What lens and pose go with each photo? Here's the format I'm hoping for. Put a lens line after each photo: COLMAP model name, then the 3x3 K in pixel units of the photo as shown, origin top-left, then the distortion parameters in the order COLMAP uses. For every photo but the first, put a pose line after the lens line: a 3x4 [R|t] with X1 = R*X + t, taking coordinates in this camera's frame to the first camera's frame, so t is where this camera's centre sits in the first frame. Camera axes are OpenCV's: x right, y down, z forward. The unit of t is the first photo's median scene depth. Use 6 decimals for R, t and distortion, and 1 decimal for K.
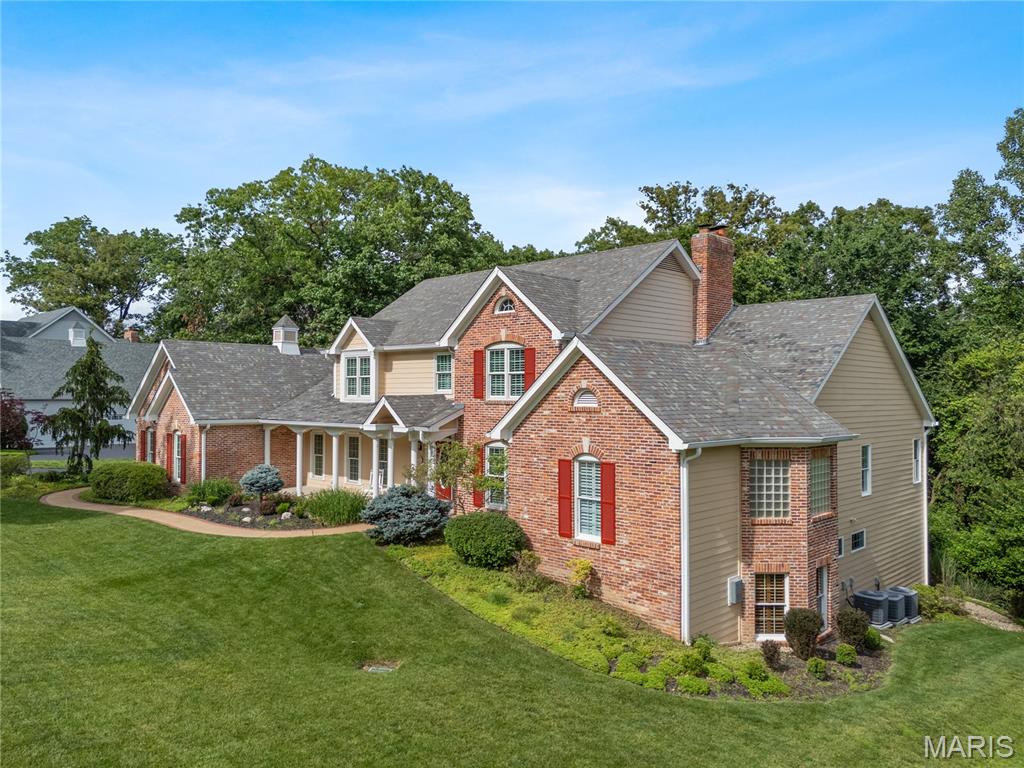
lens RADIAL K [[758.4, 0, 512.0], [0, 758.4, 384.0], [0, 0, 1]] dist [0.087261, -0.127045]
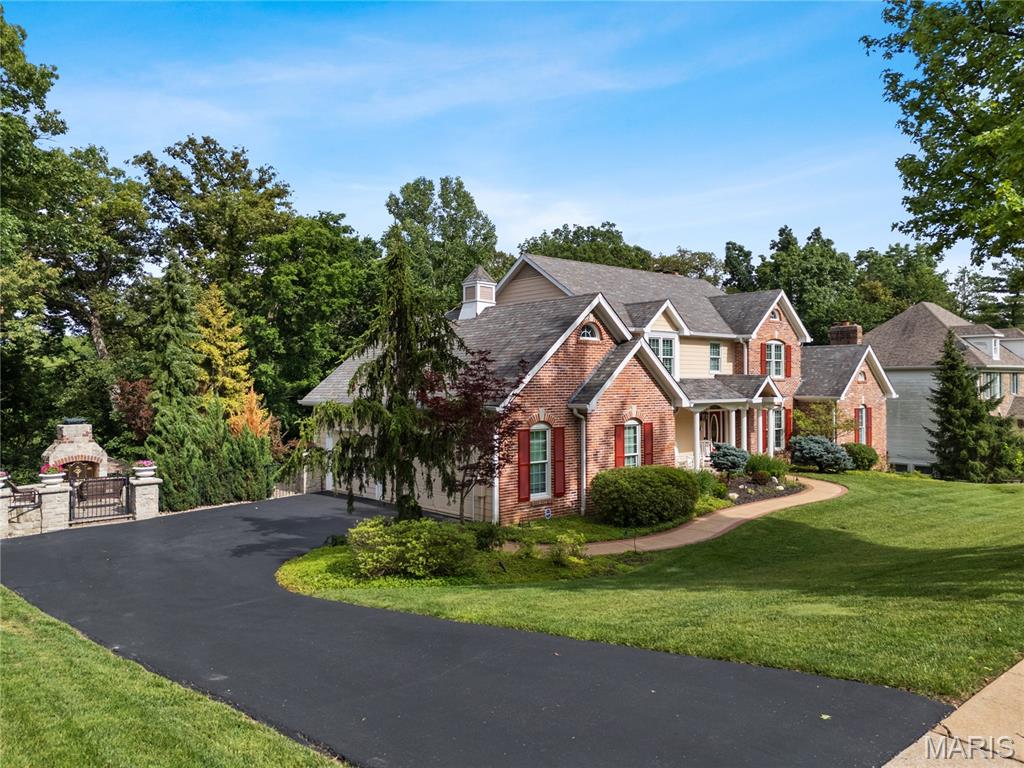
lens RADIAL K [[758.4, 0, 512.0], [0, 758.4, 384.0], [0, 0, 1]] dist [0.087261, -0.127045]
pose [[0.091965, 0.000756, 0.995762, -1.567362], [-0.007166, 0.999974, -0.000097, 0.036227], [-0.995736, -0.007127, 0.091969, 1.384372]]
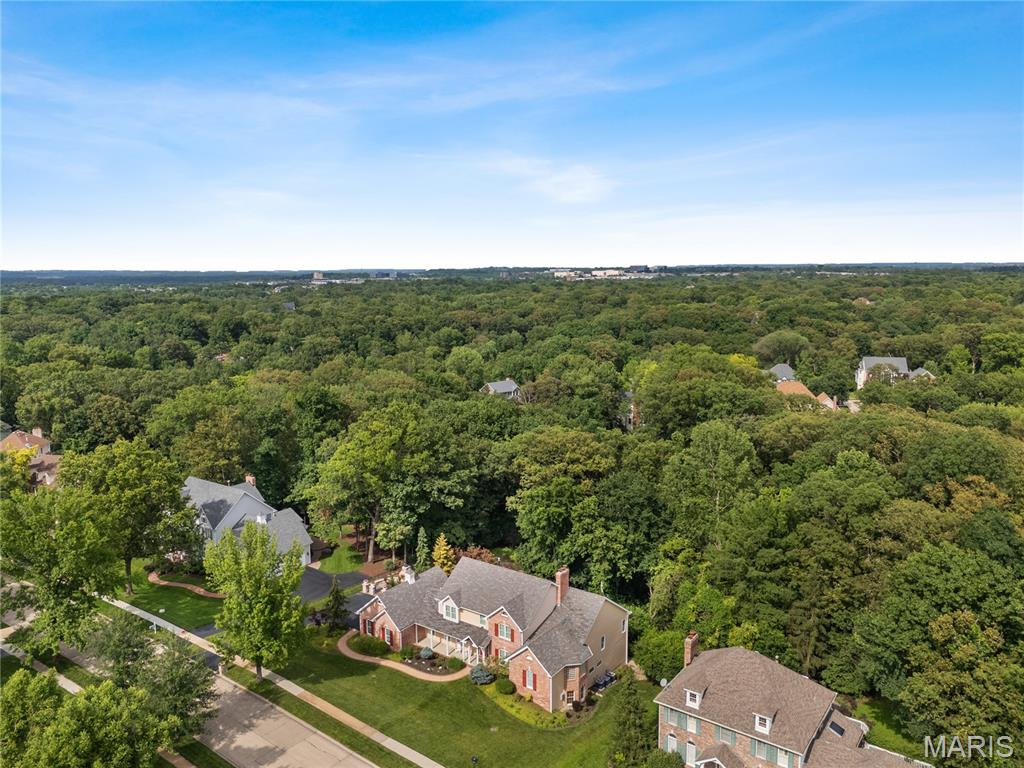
lens RADIAL K [[758.4, 0, 512.0], [0, 758.4, 384.0], [0, 0, 1]] dist [0.087261, -0.127045]
pose [[0.990190, -0.027994, 0.136898, -0.443434], [0.006180, 0.987542, 0.157235, -1.767052], [-0.139594, -0.154846, 0.978027, -2.408577]]
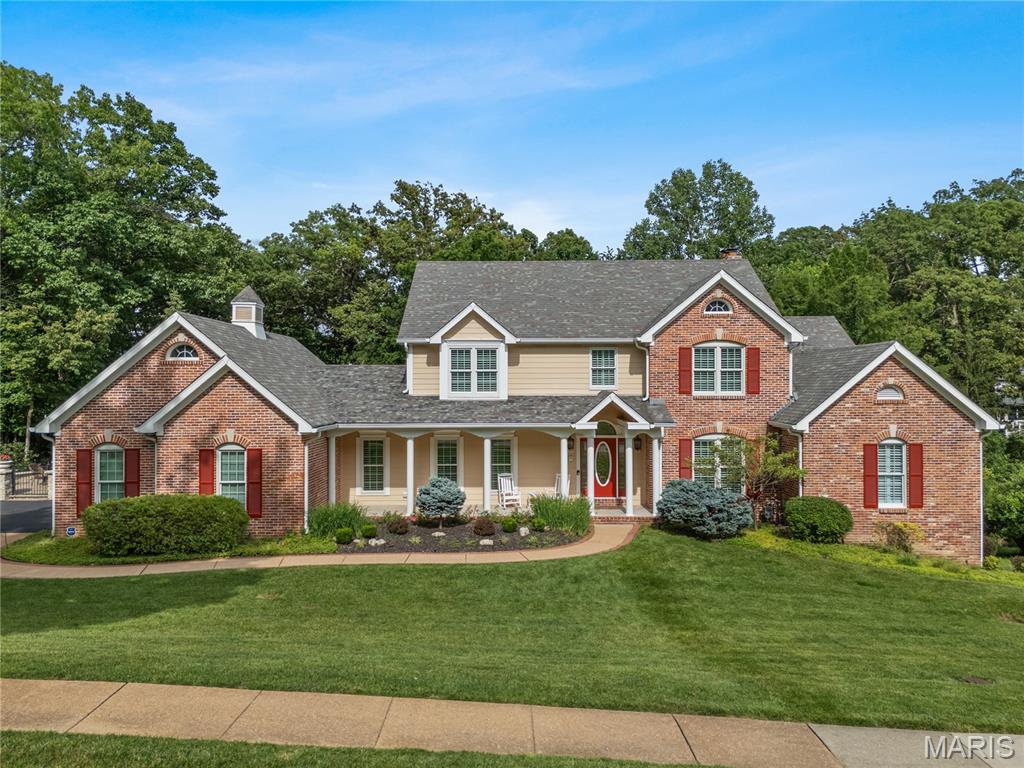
lens RADIAL K [[758.4, 0, 512.0], [0, 758.4, 384.0], [0, 0, 1]] dist [0.087261, -0.127045]
pose [[0.721763, 0.001802, 0.692138, -0.968458], [-0.005751, 0.999978, 0.003394, 0.003450], [-0.692117, -0.006430, 0.721757, 0.425158]]
